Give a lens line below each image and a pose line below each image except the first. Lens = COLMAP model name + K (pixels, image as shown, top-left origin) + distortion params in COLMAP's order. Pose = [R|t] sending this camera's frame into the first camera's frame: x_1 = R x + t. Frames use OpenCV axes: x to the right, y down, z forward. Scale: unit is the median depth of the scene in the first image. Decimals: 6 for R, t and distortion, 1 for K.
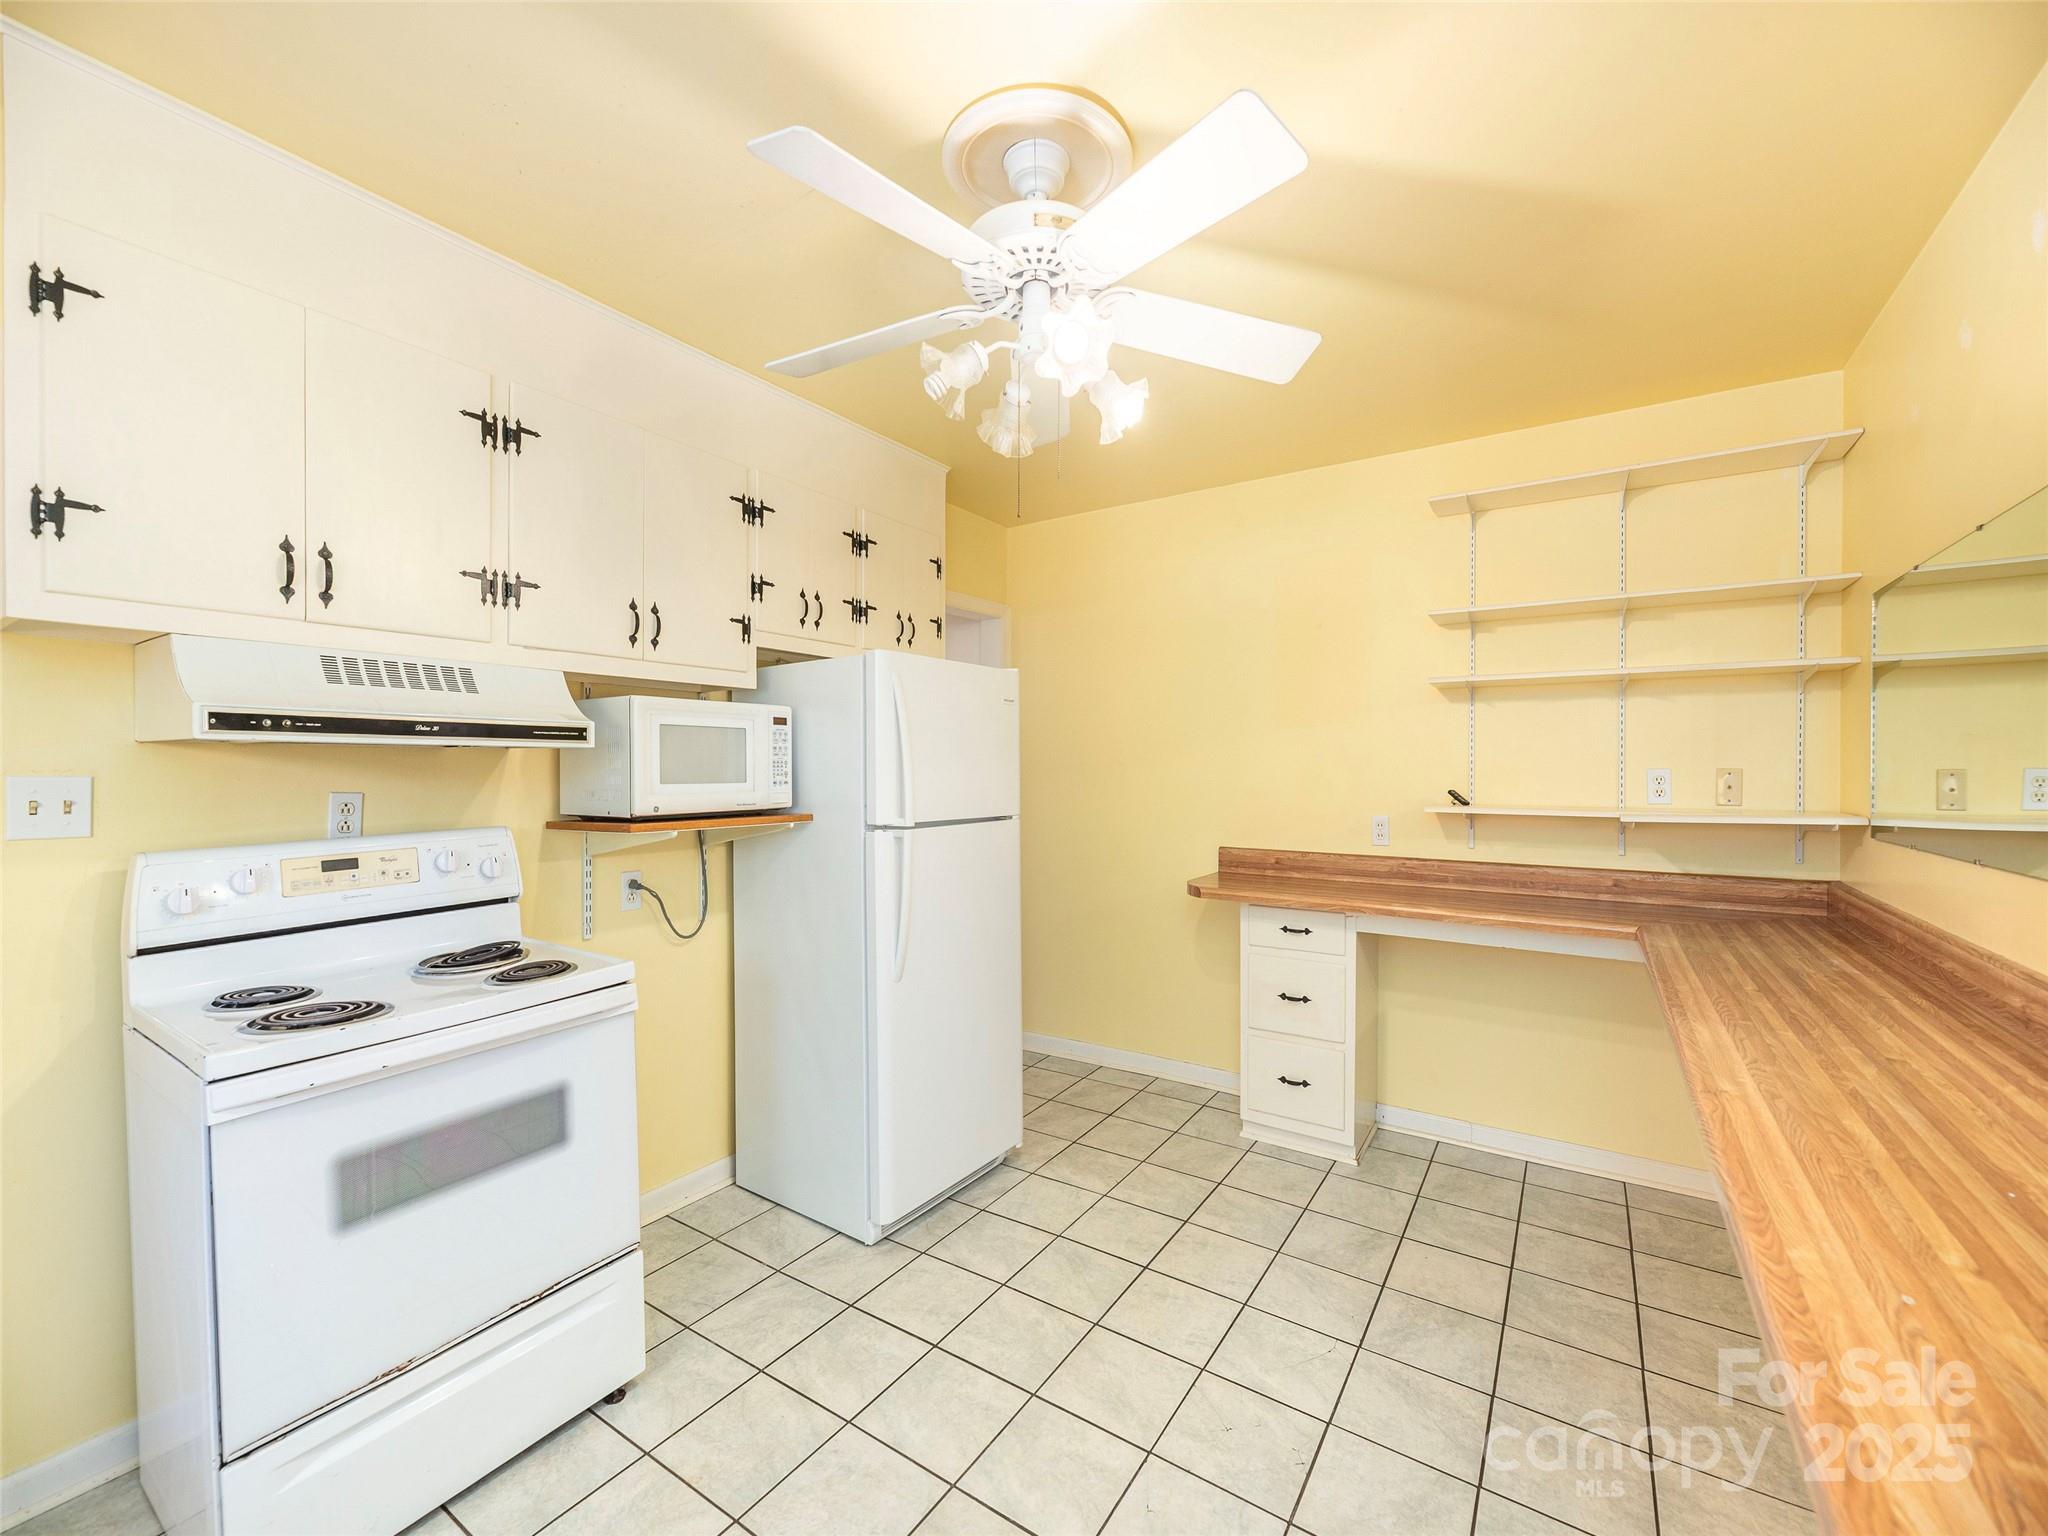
lens RADIAL K [[836.1, 0, 1027.2], [0, 836.1, 771.3], [0, 0, 1]] dist [-0.005513, 0.000425]
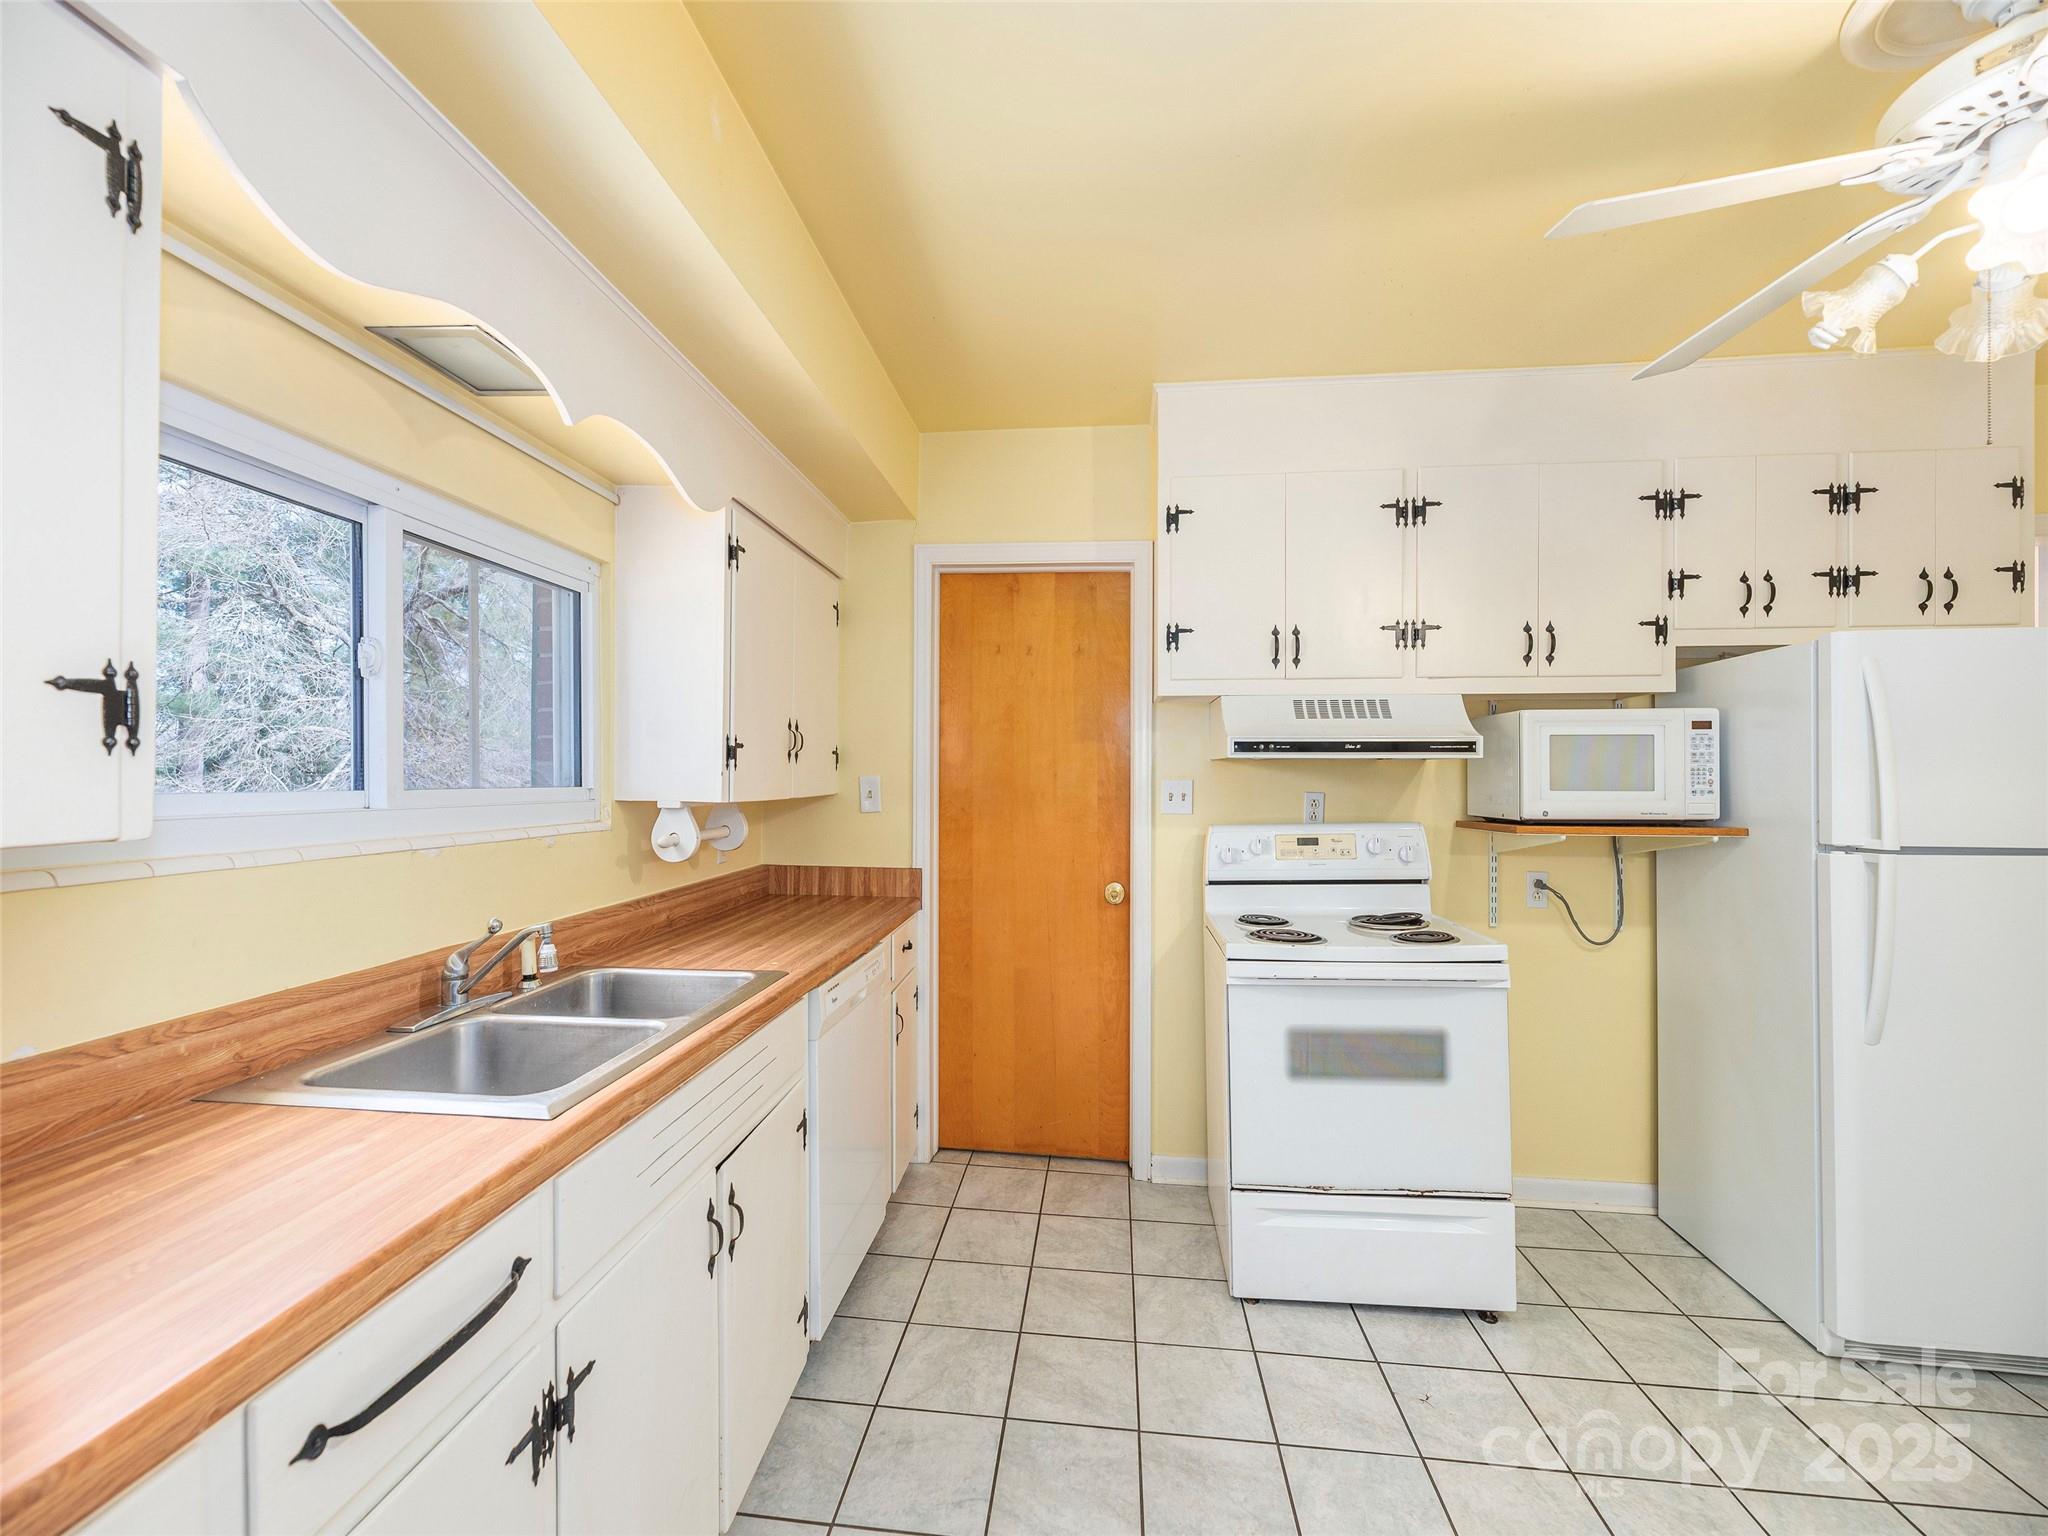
lens RADIAL K [[836.1, 0, 1027.2], [0, 836.1, 771.3], [0, 0, 1]] dist [-0.005513, 0.000425]
pose [[0.465206, -0.003699, -0.885195, 0.217823], [-0.005539, 0.999960, -0.007089, 0.001992], [0.885185, 0.008201, 0.465166, -0.105092]]
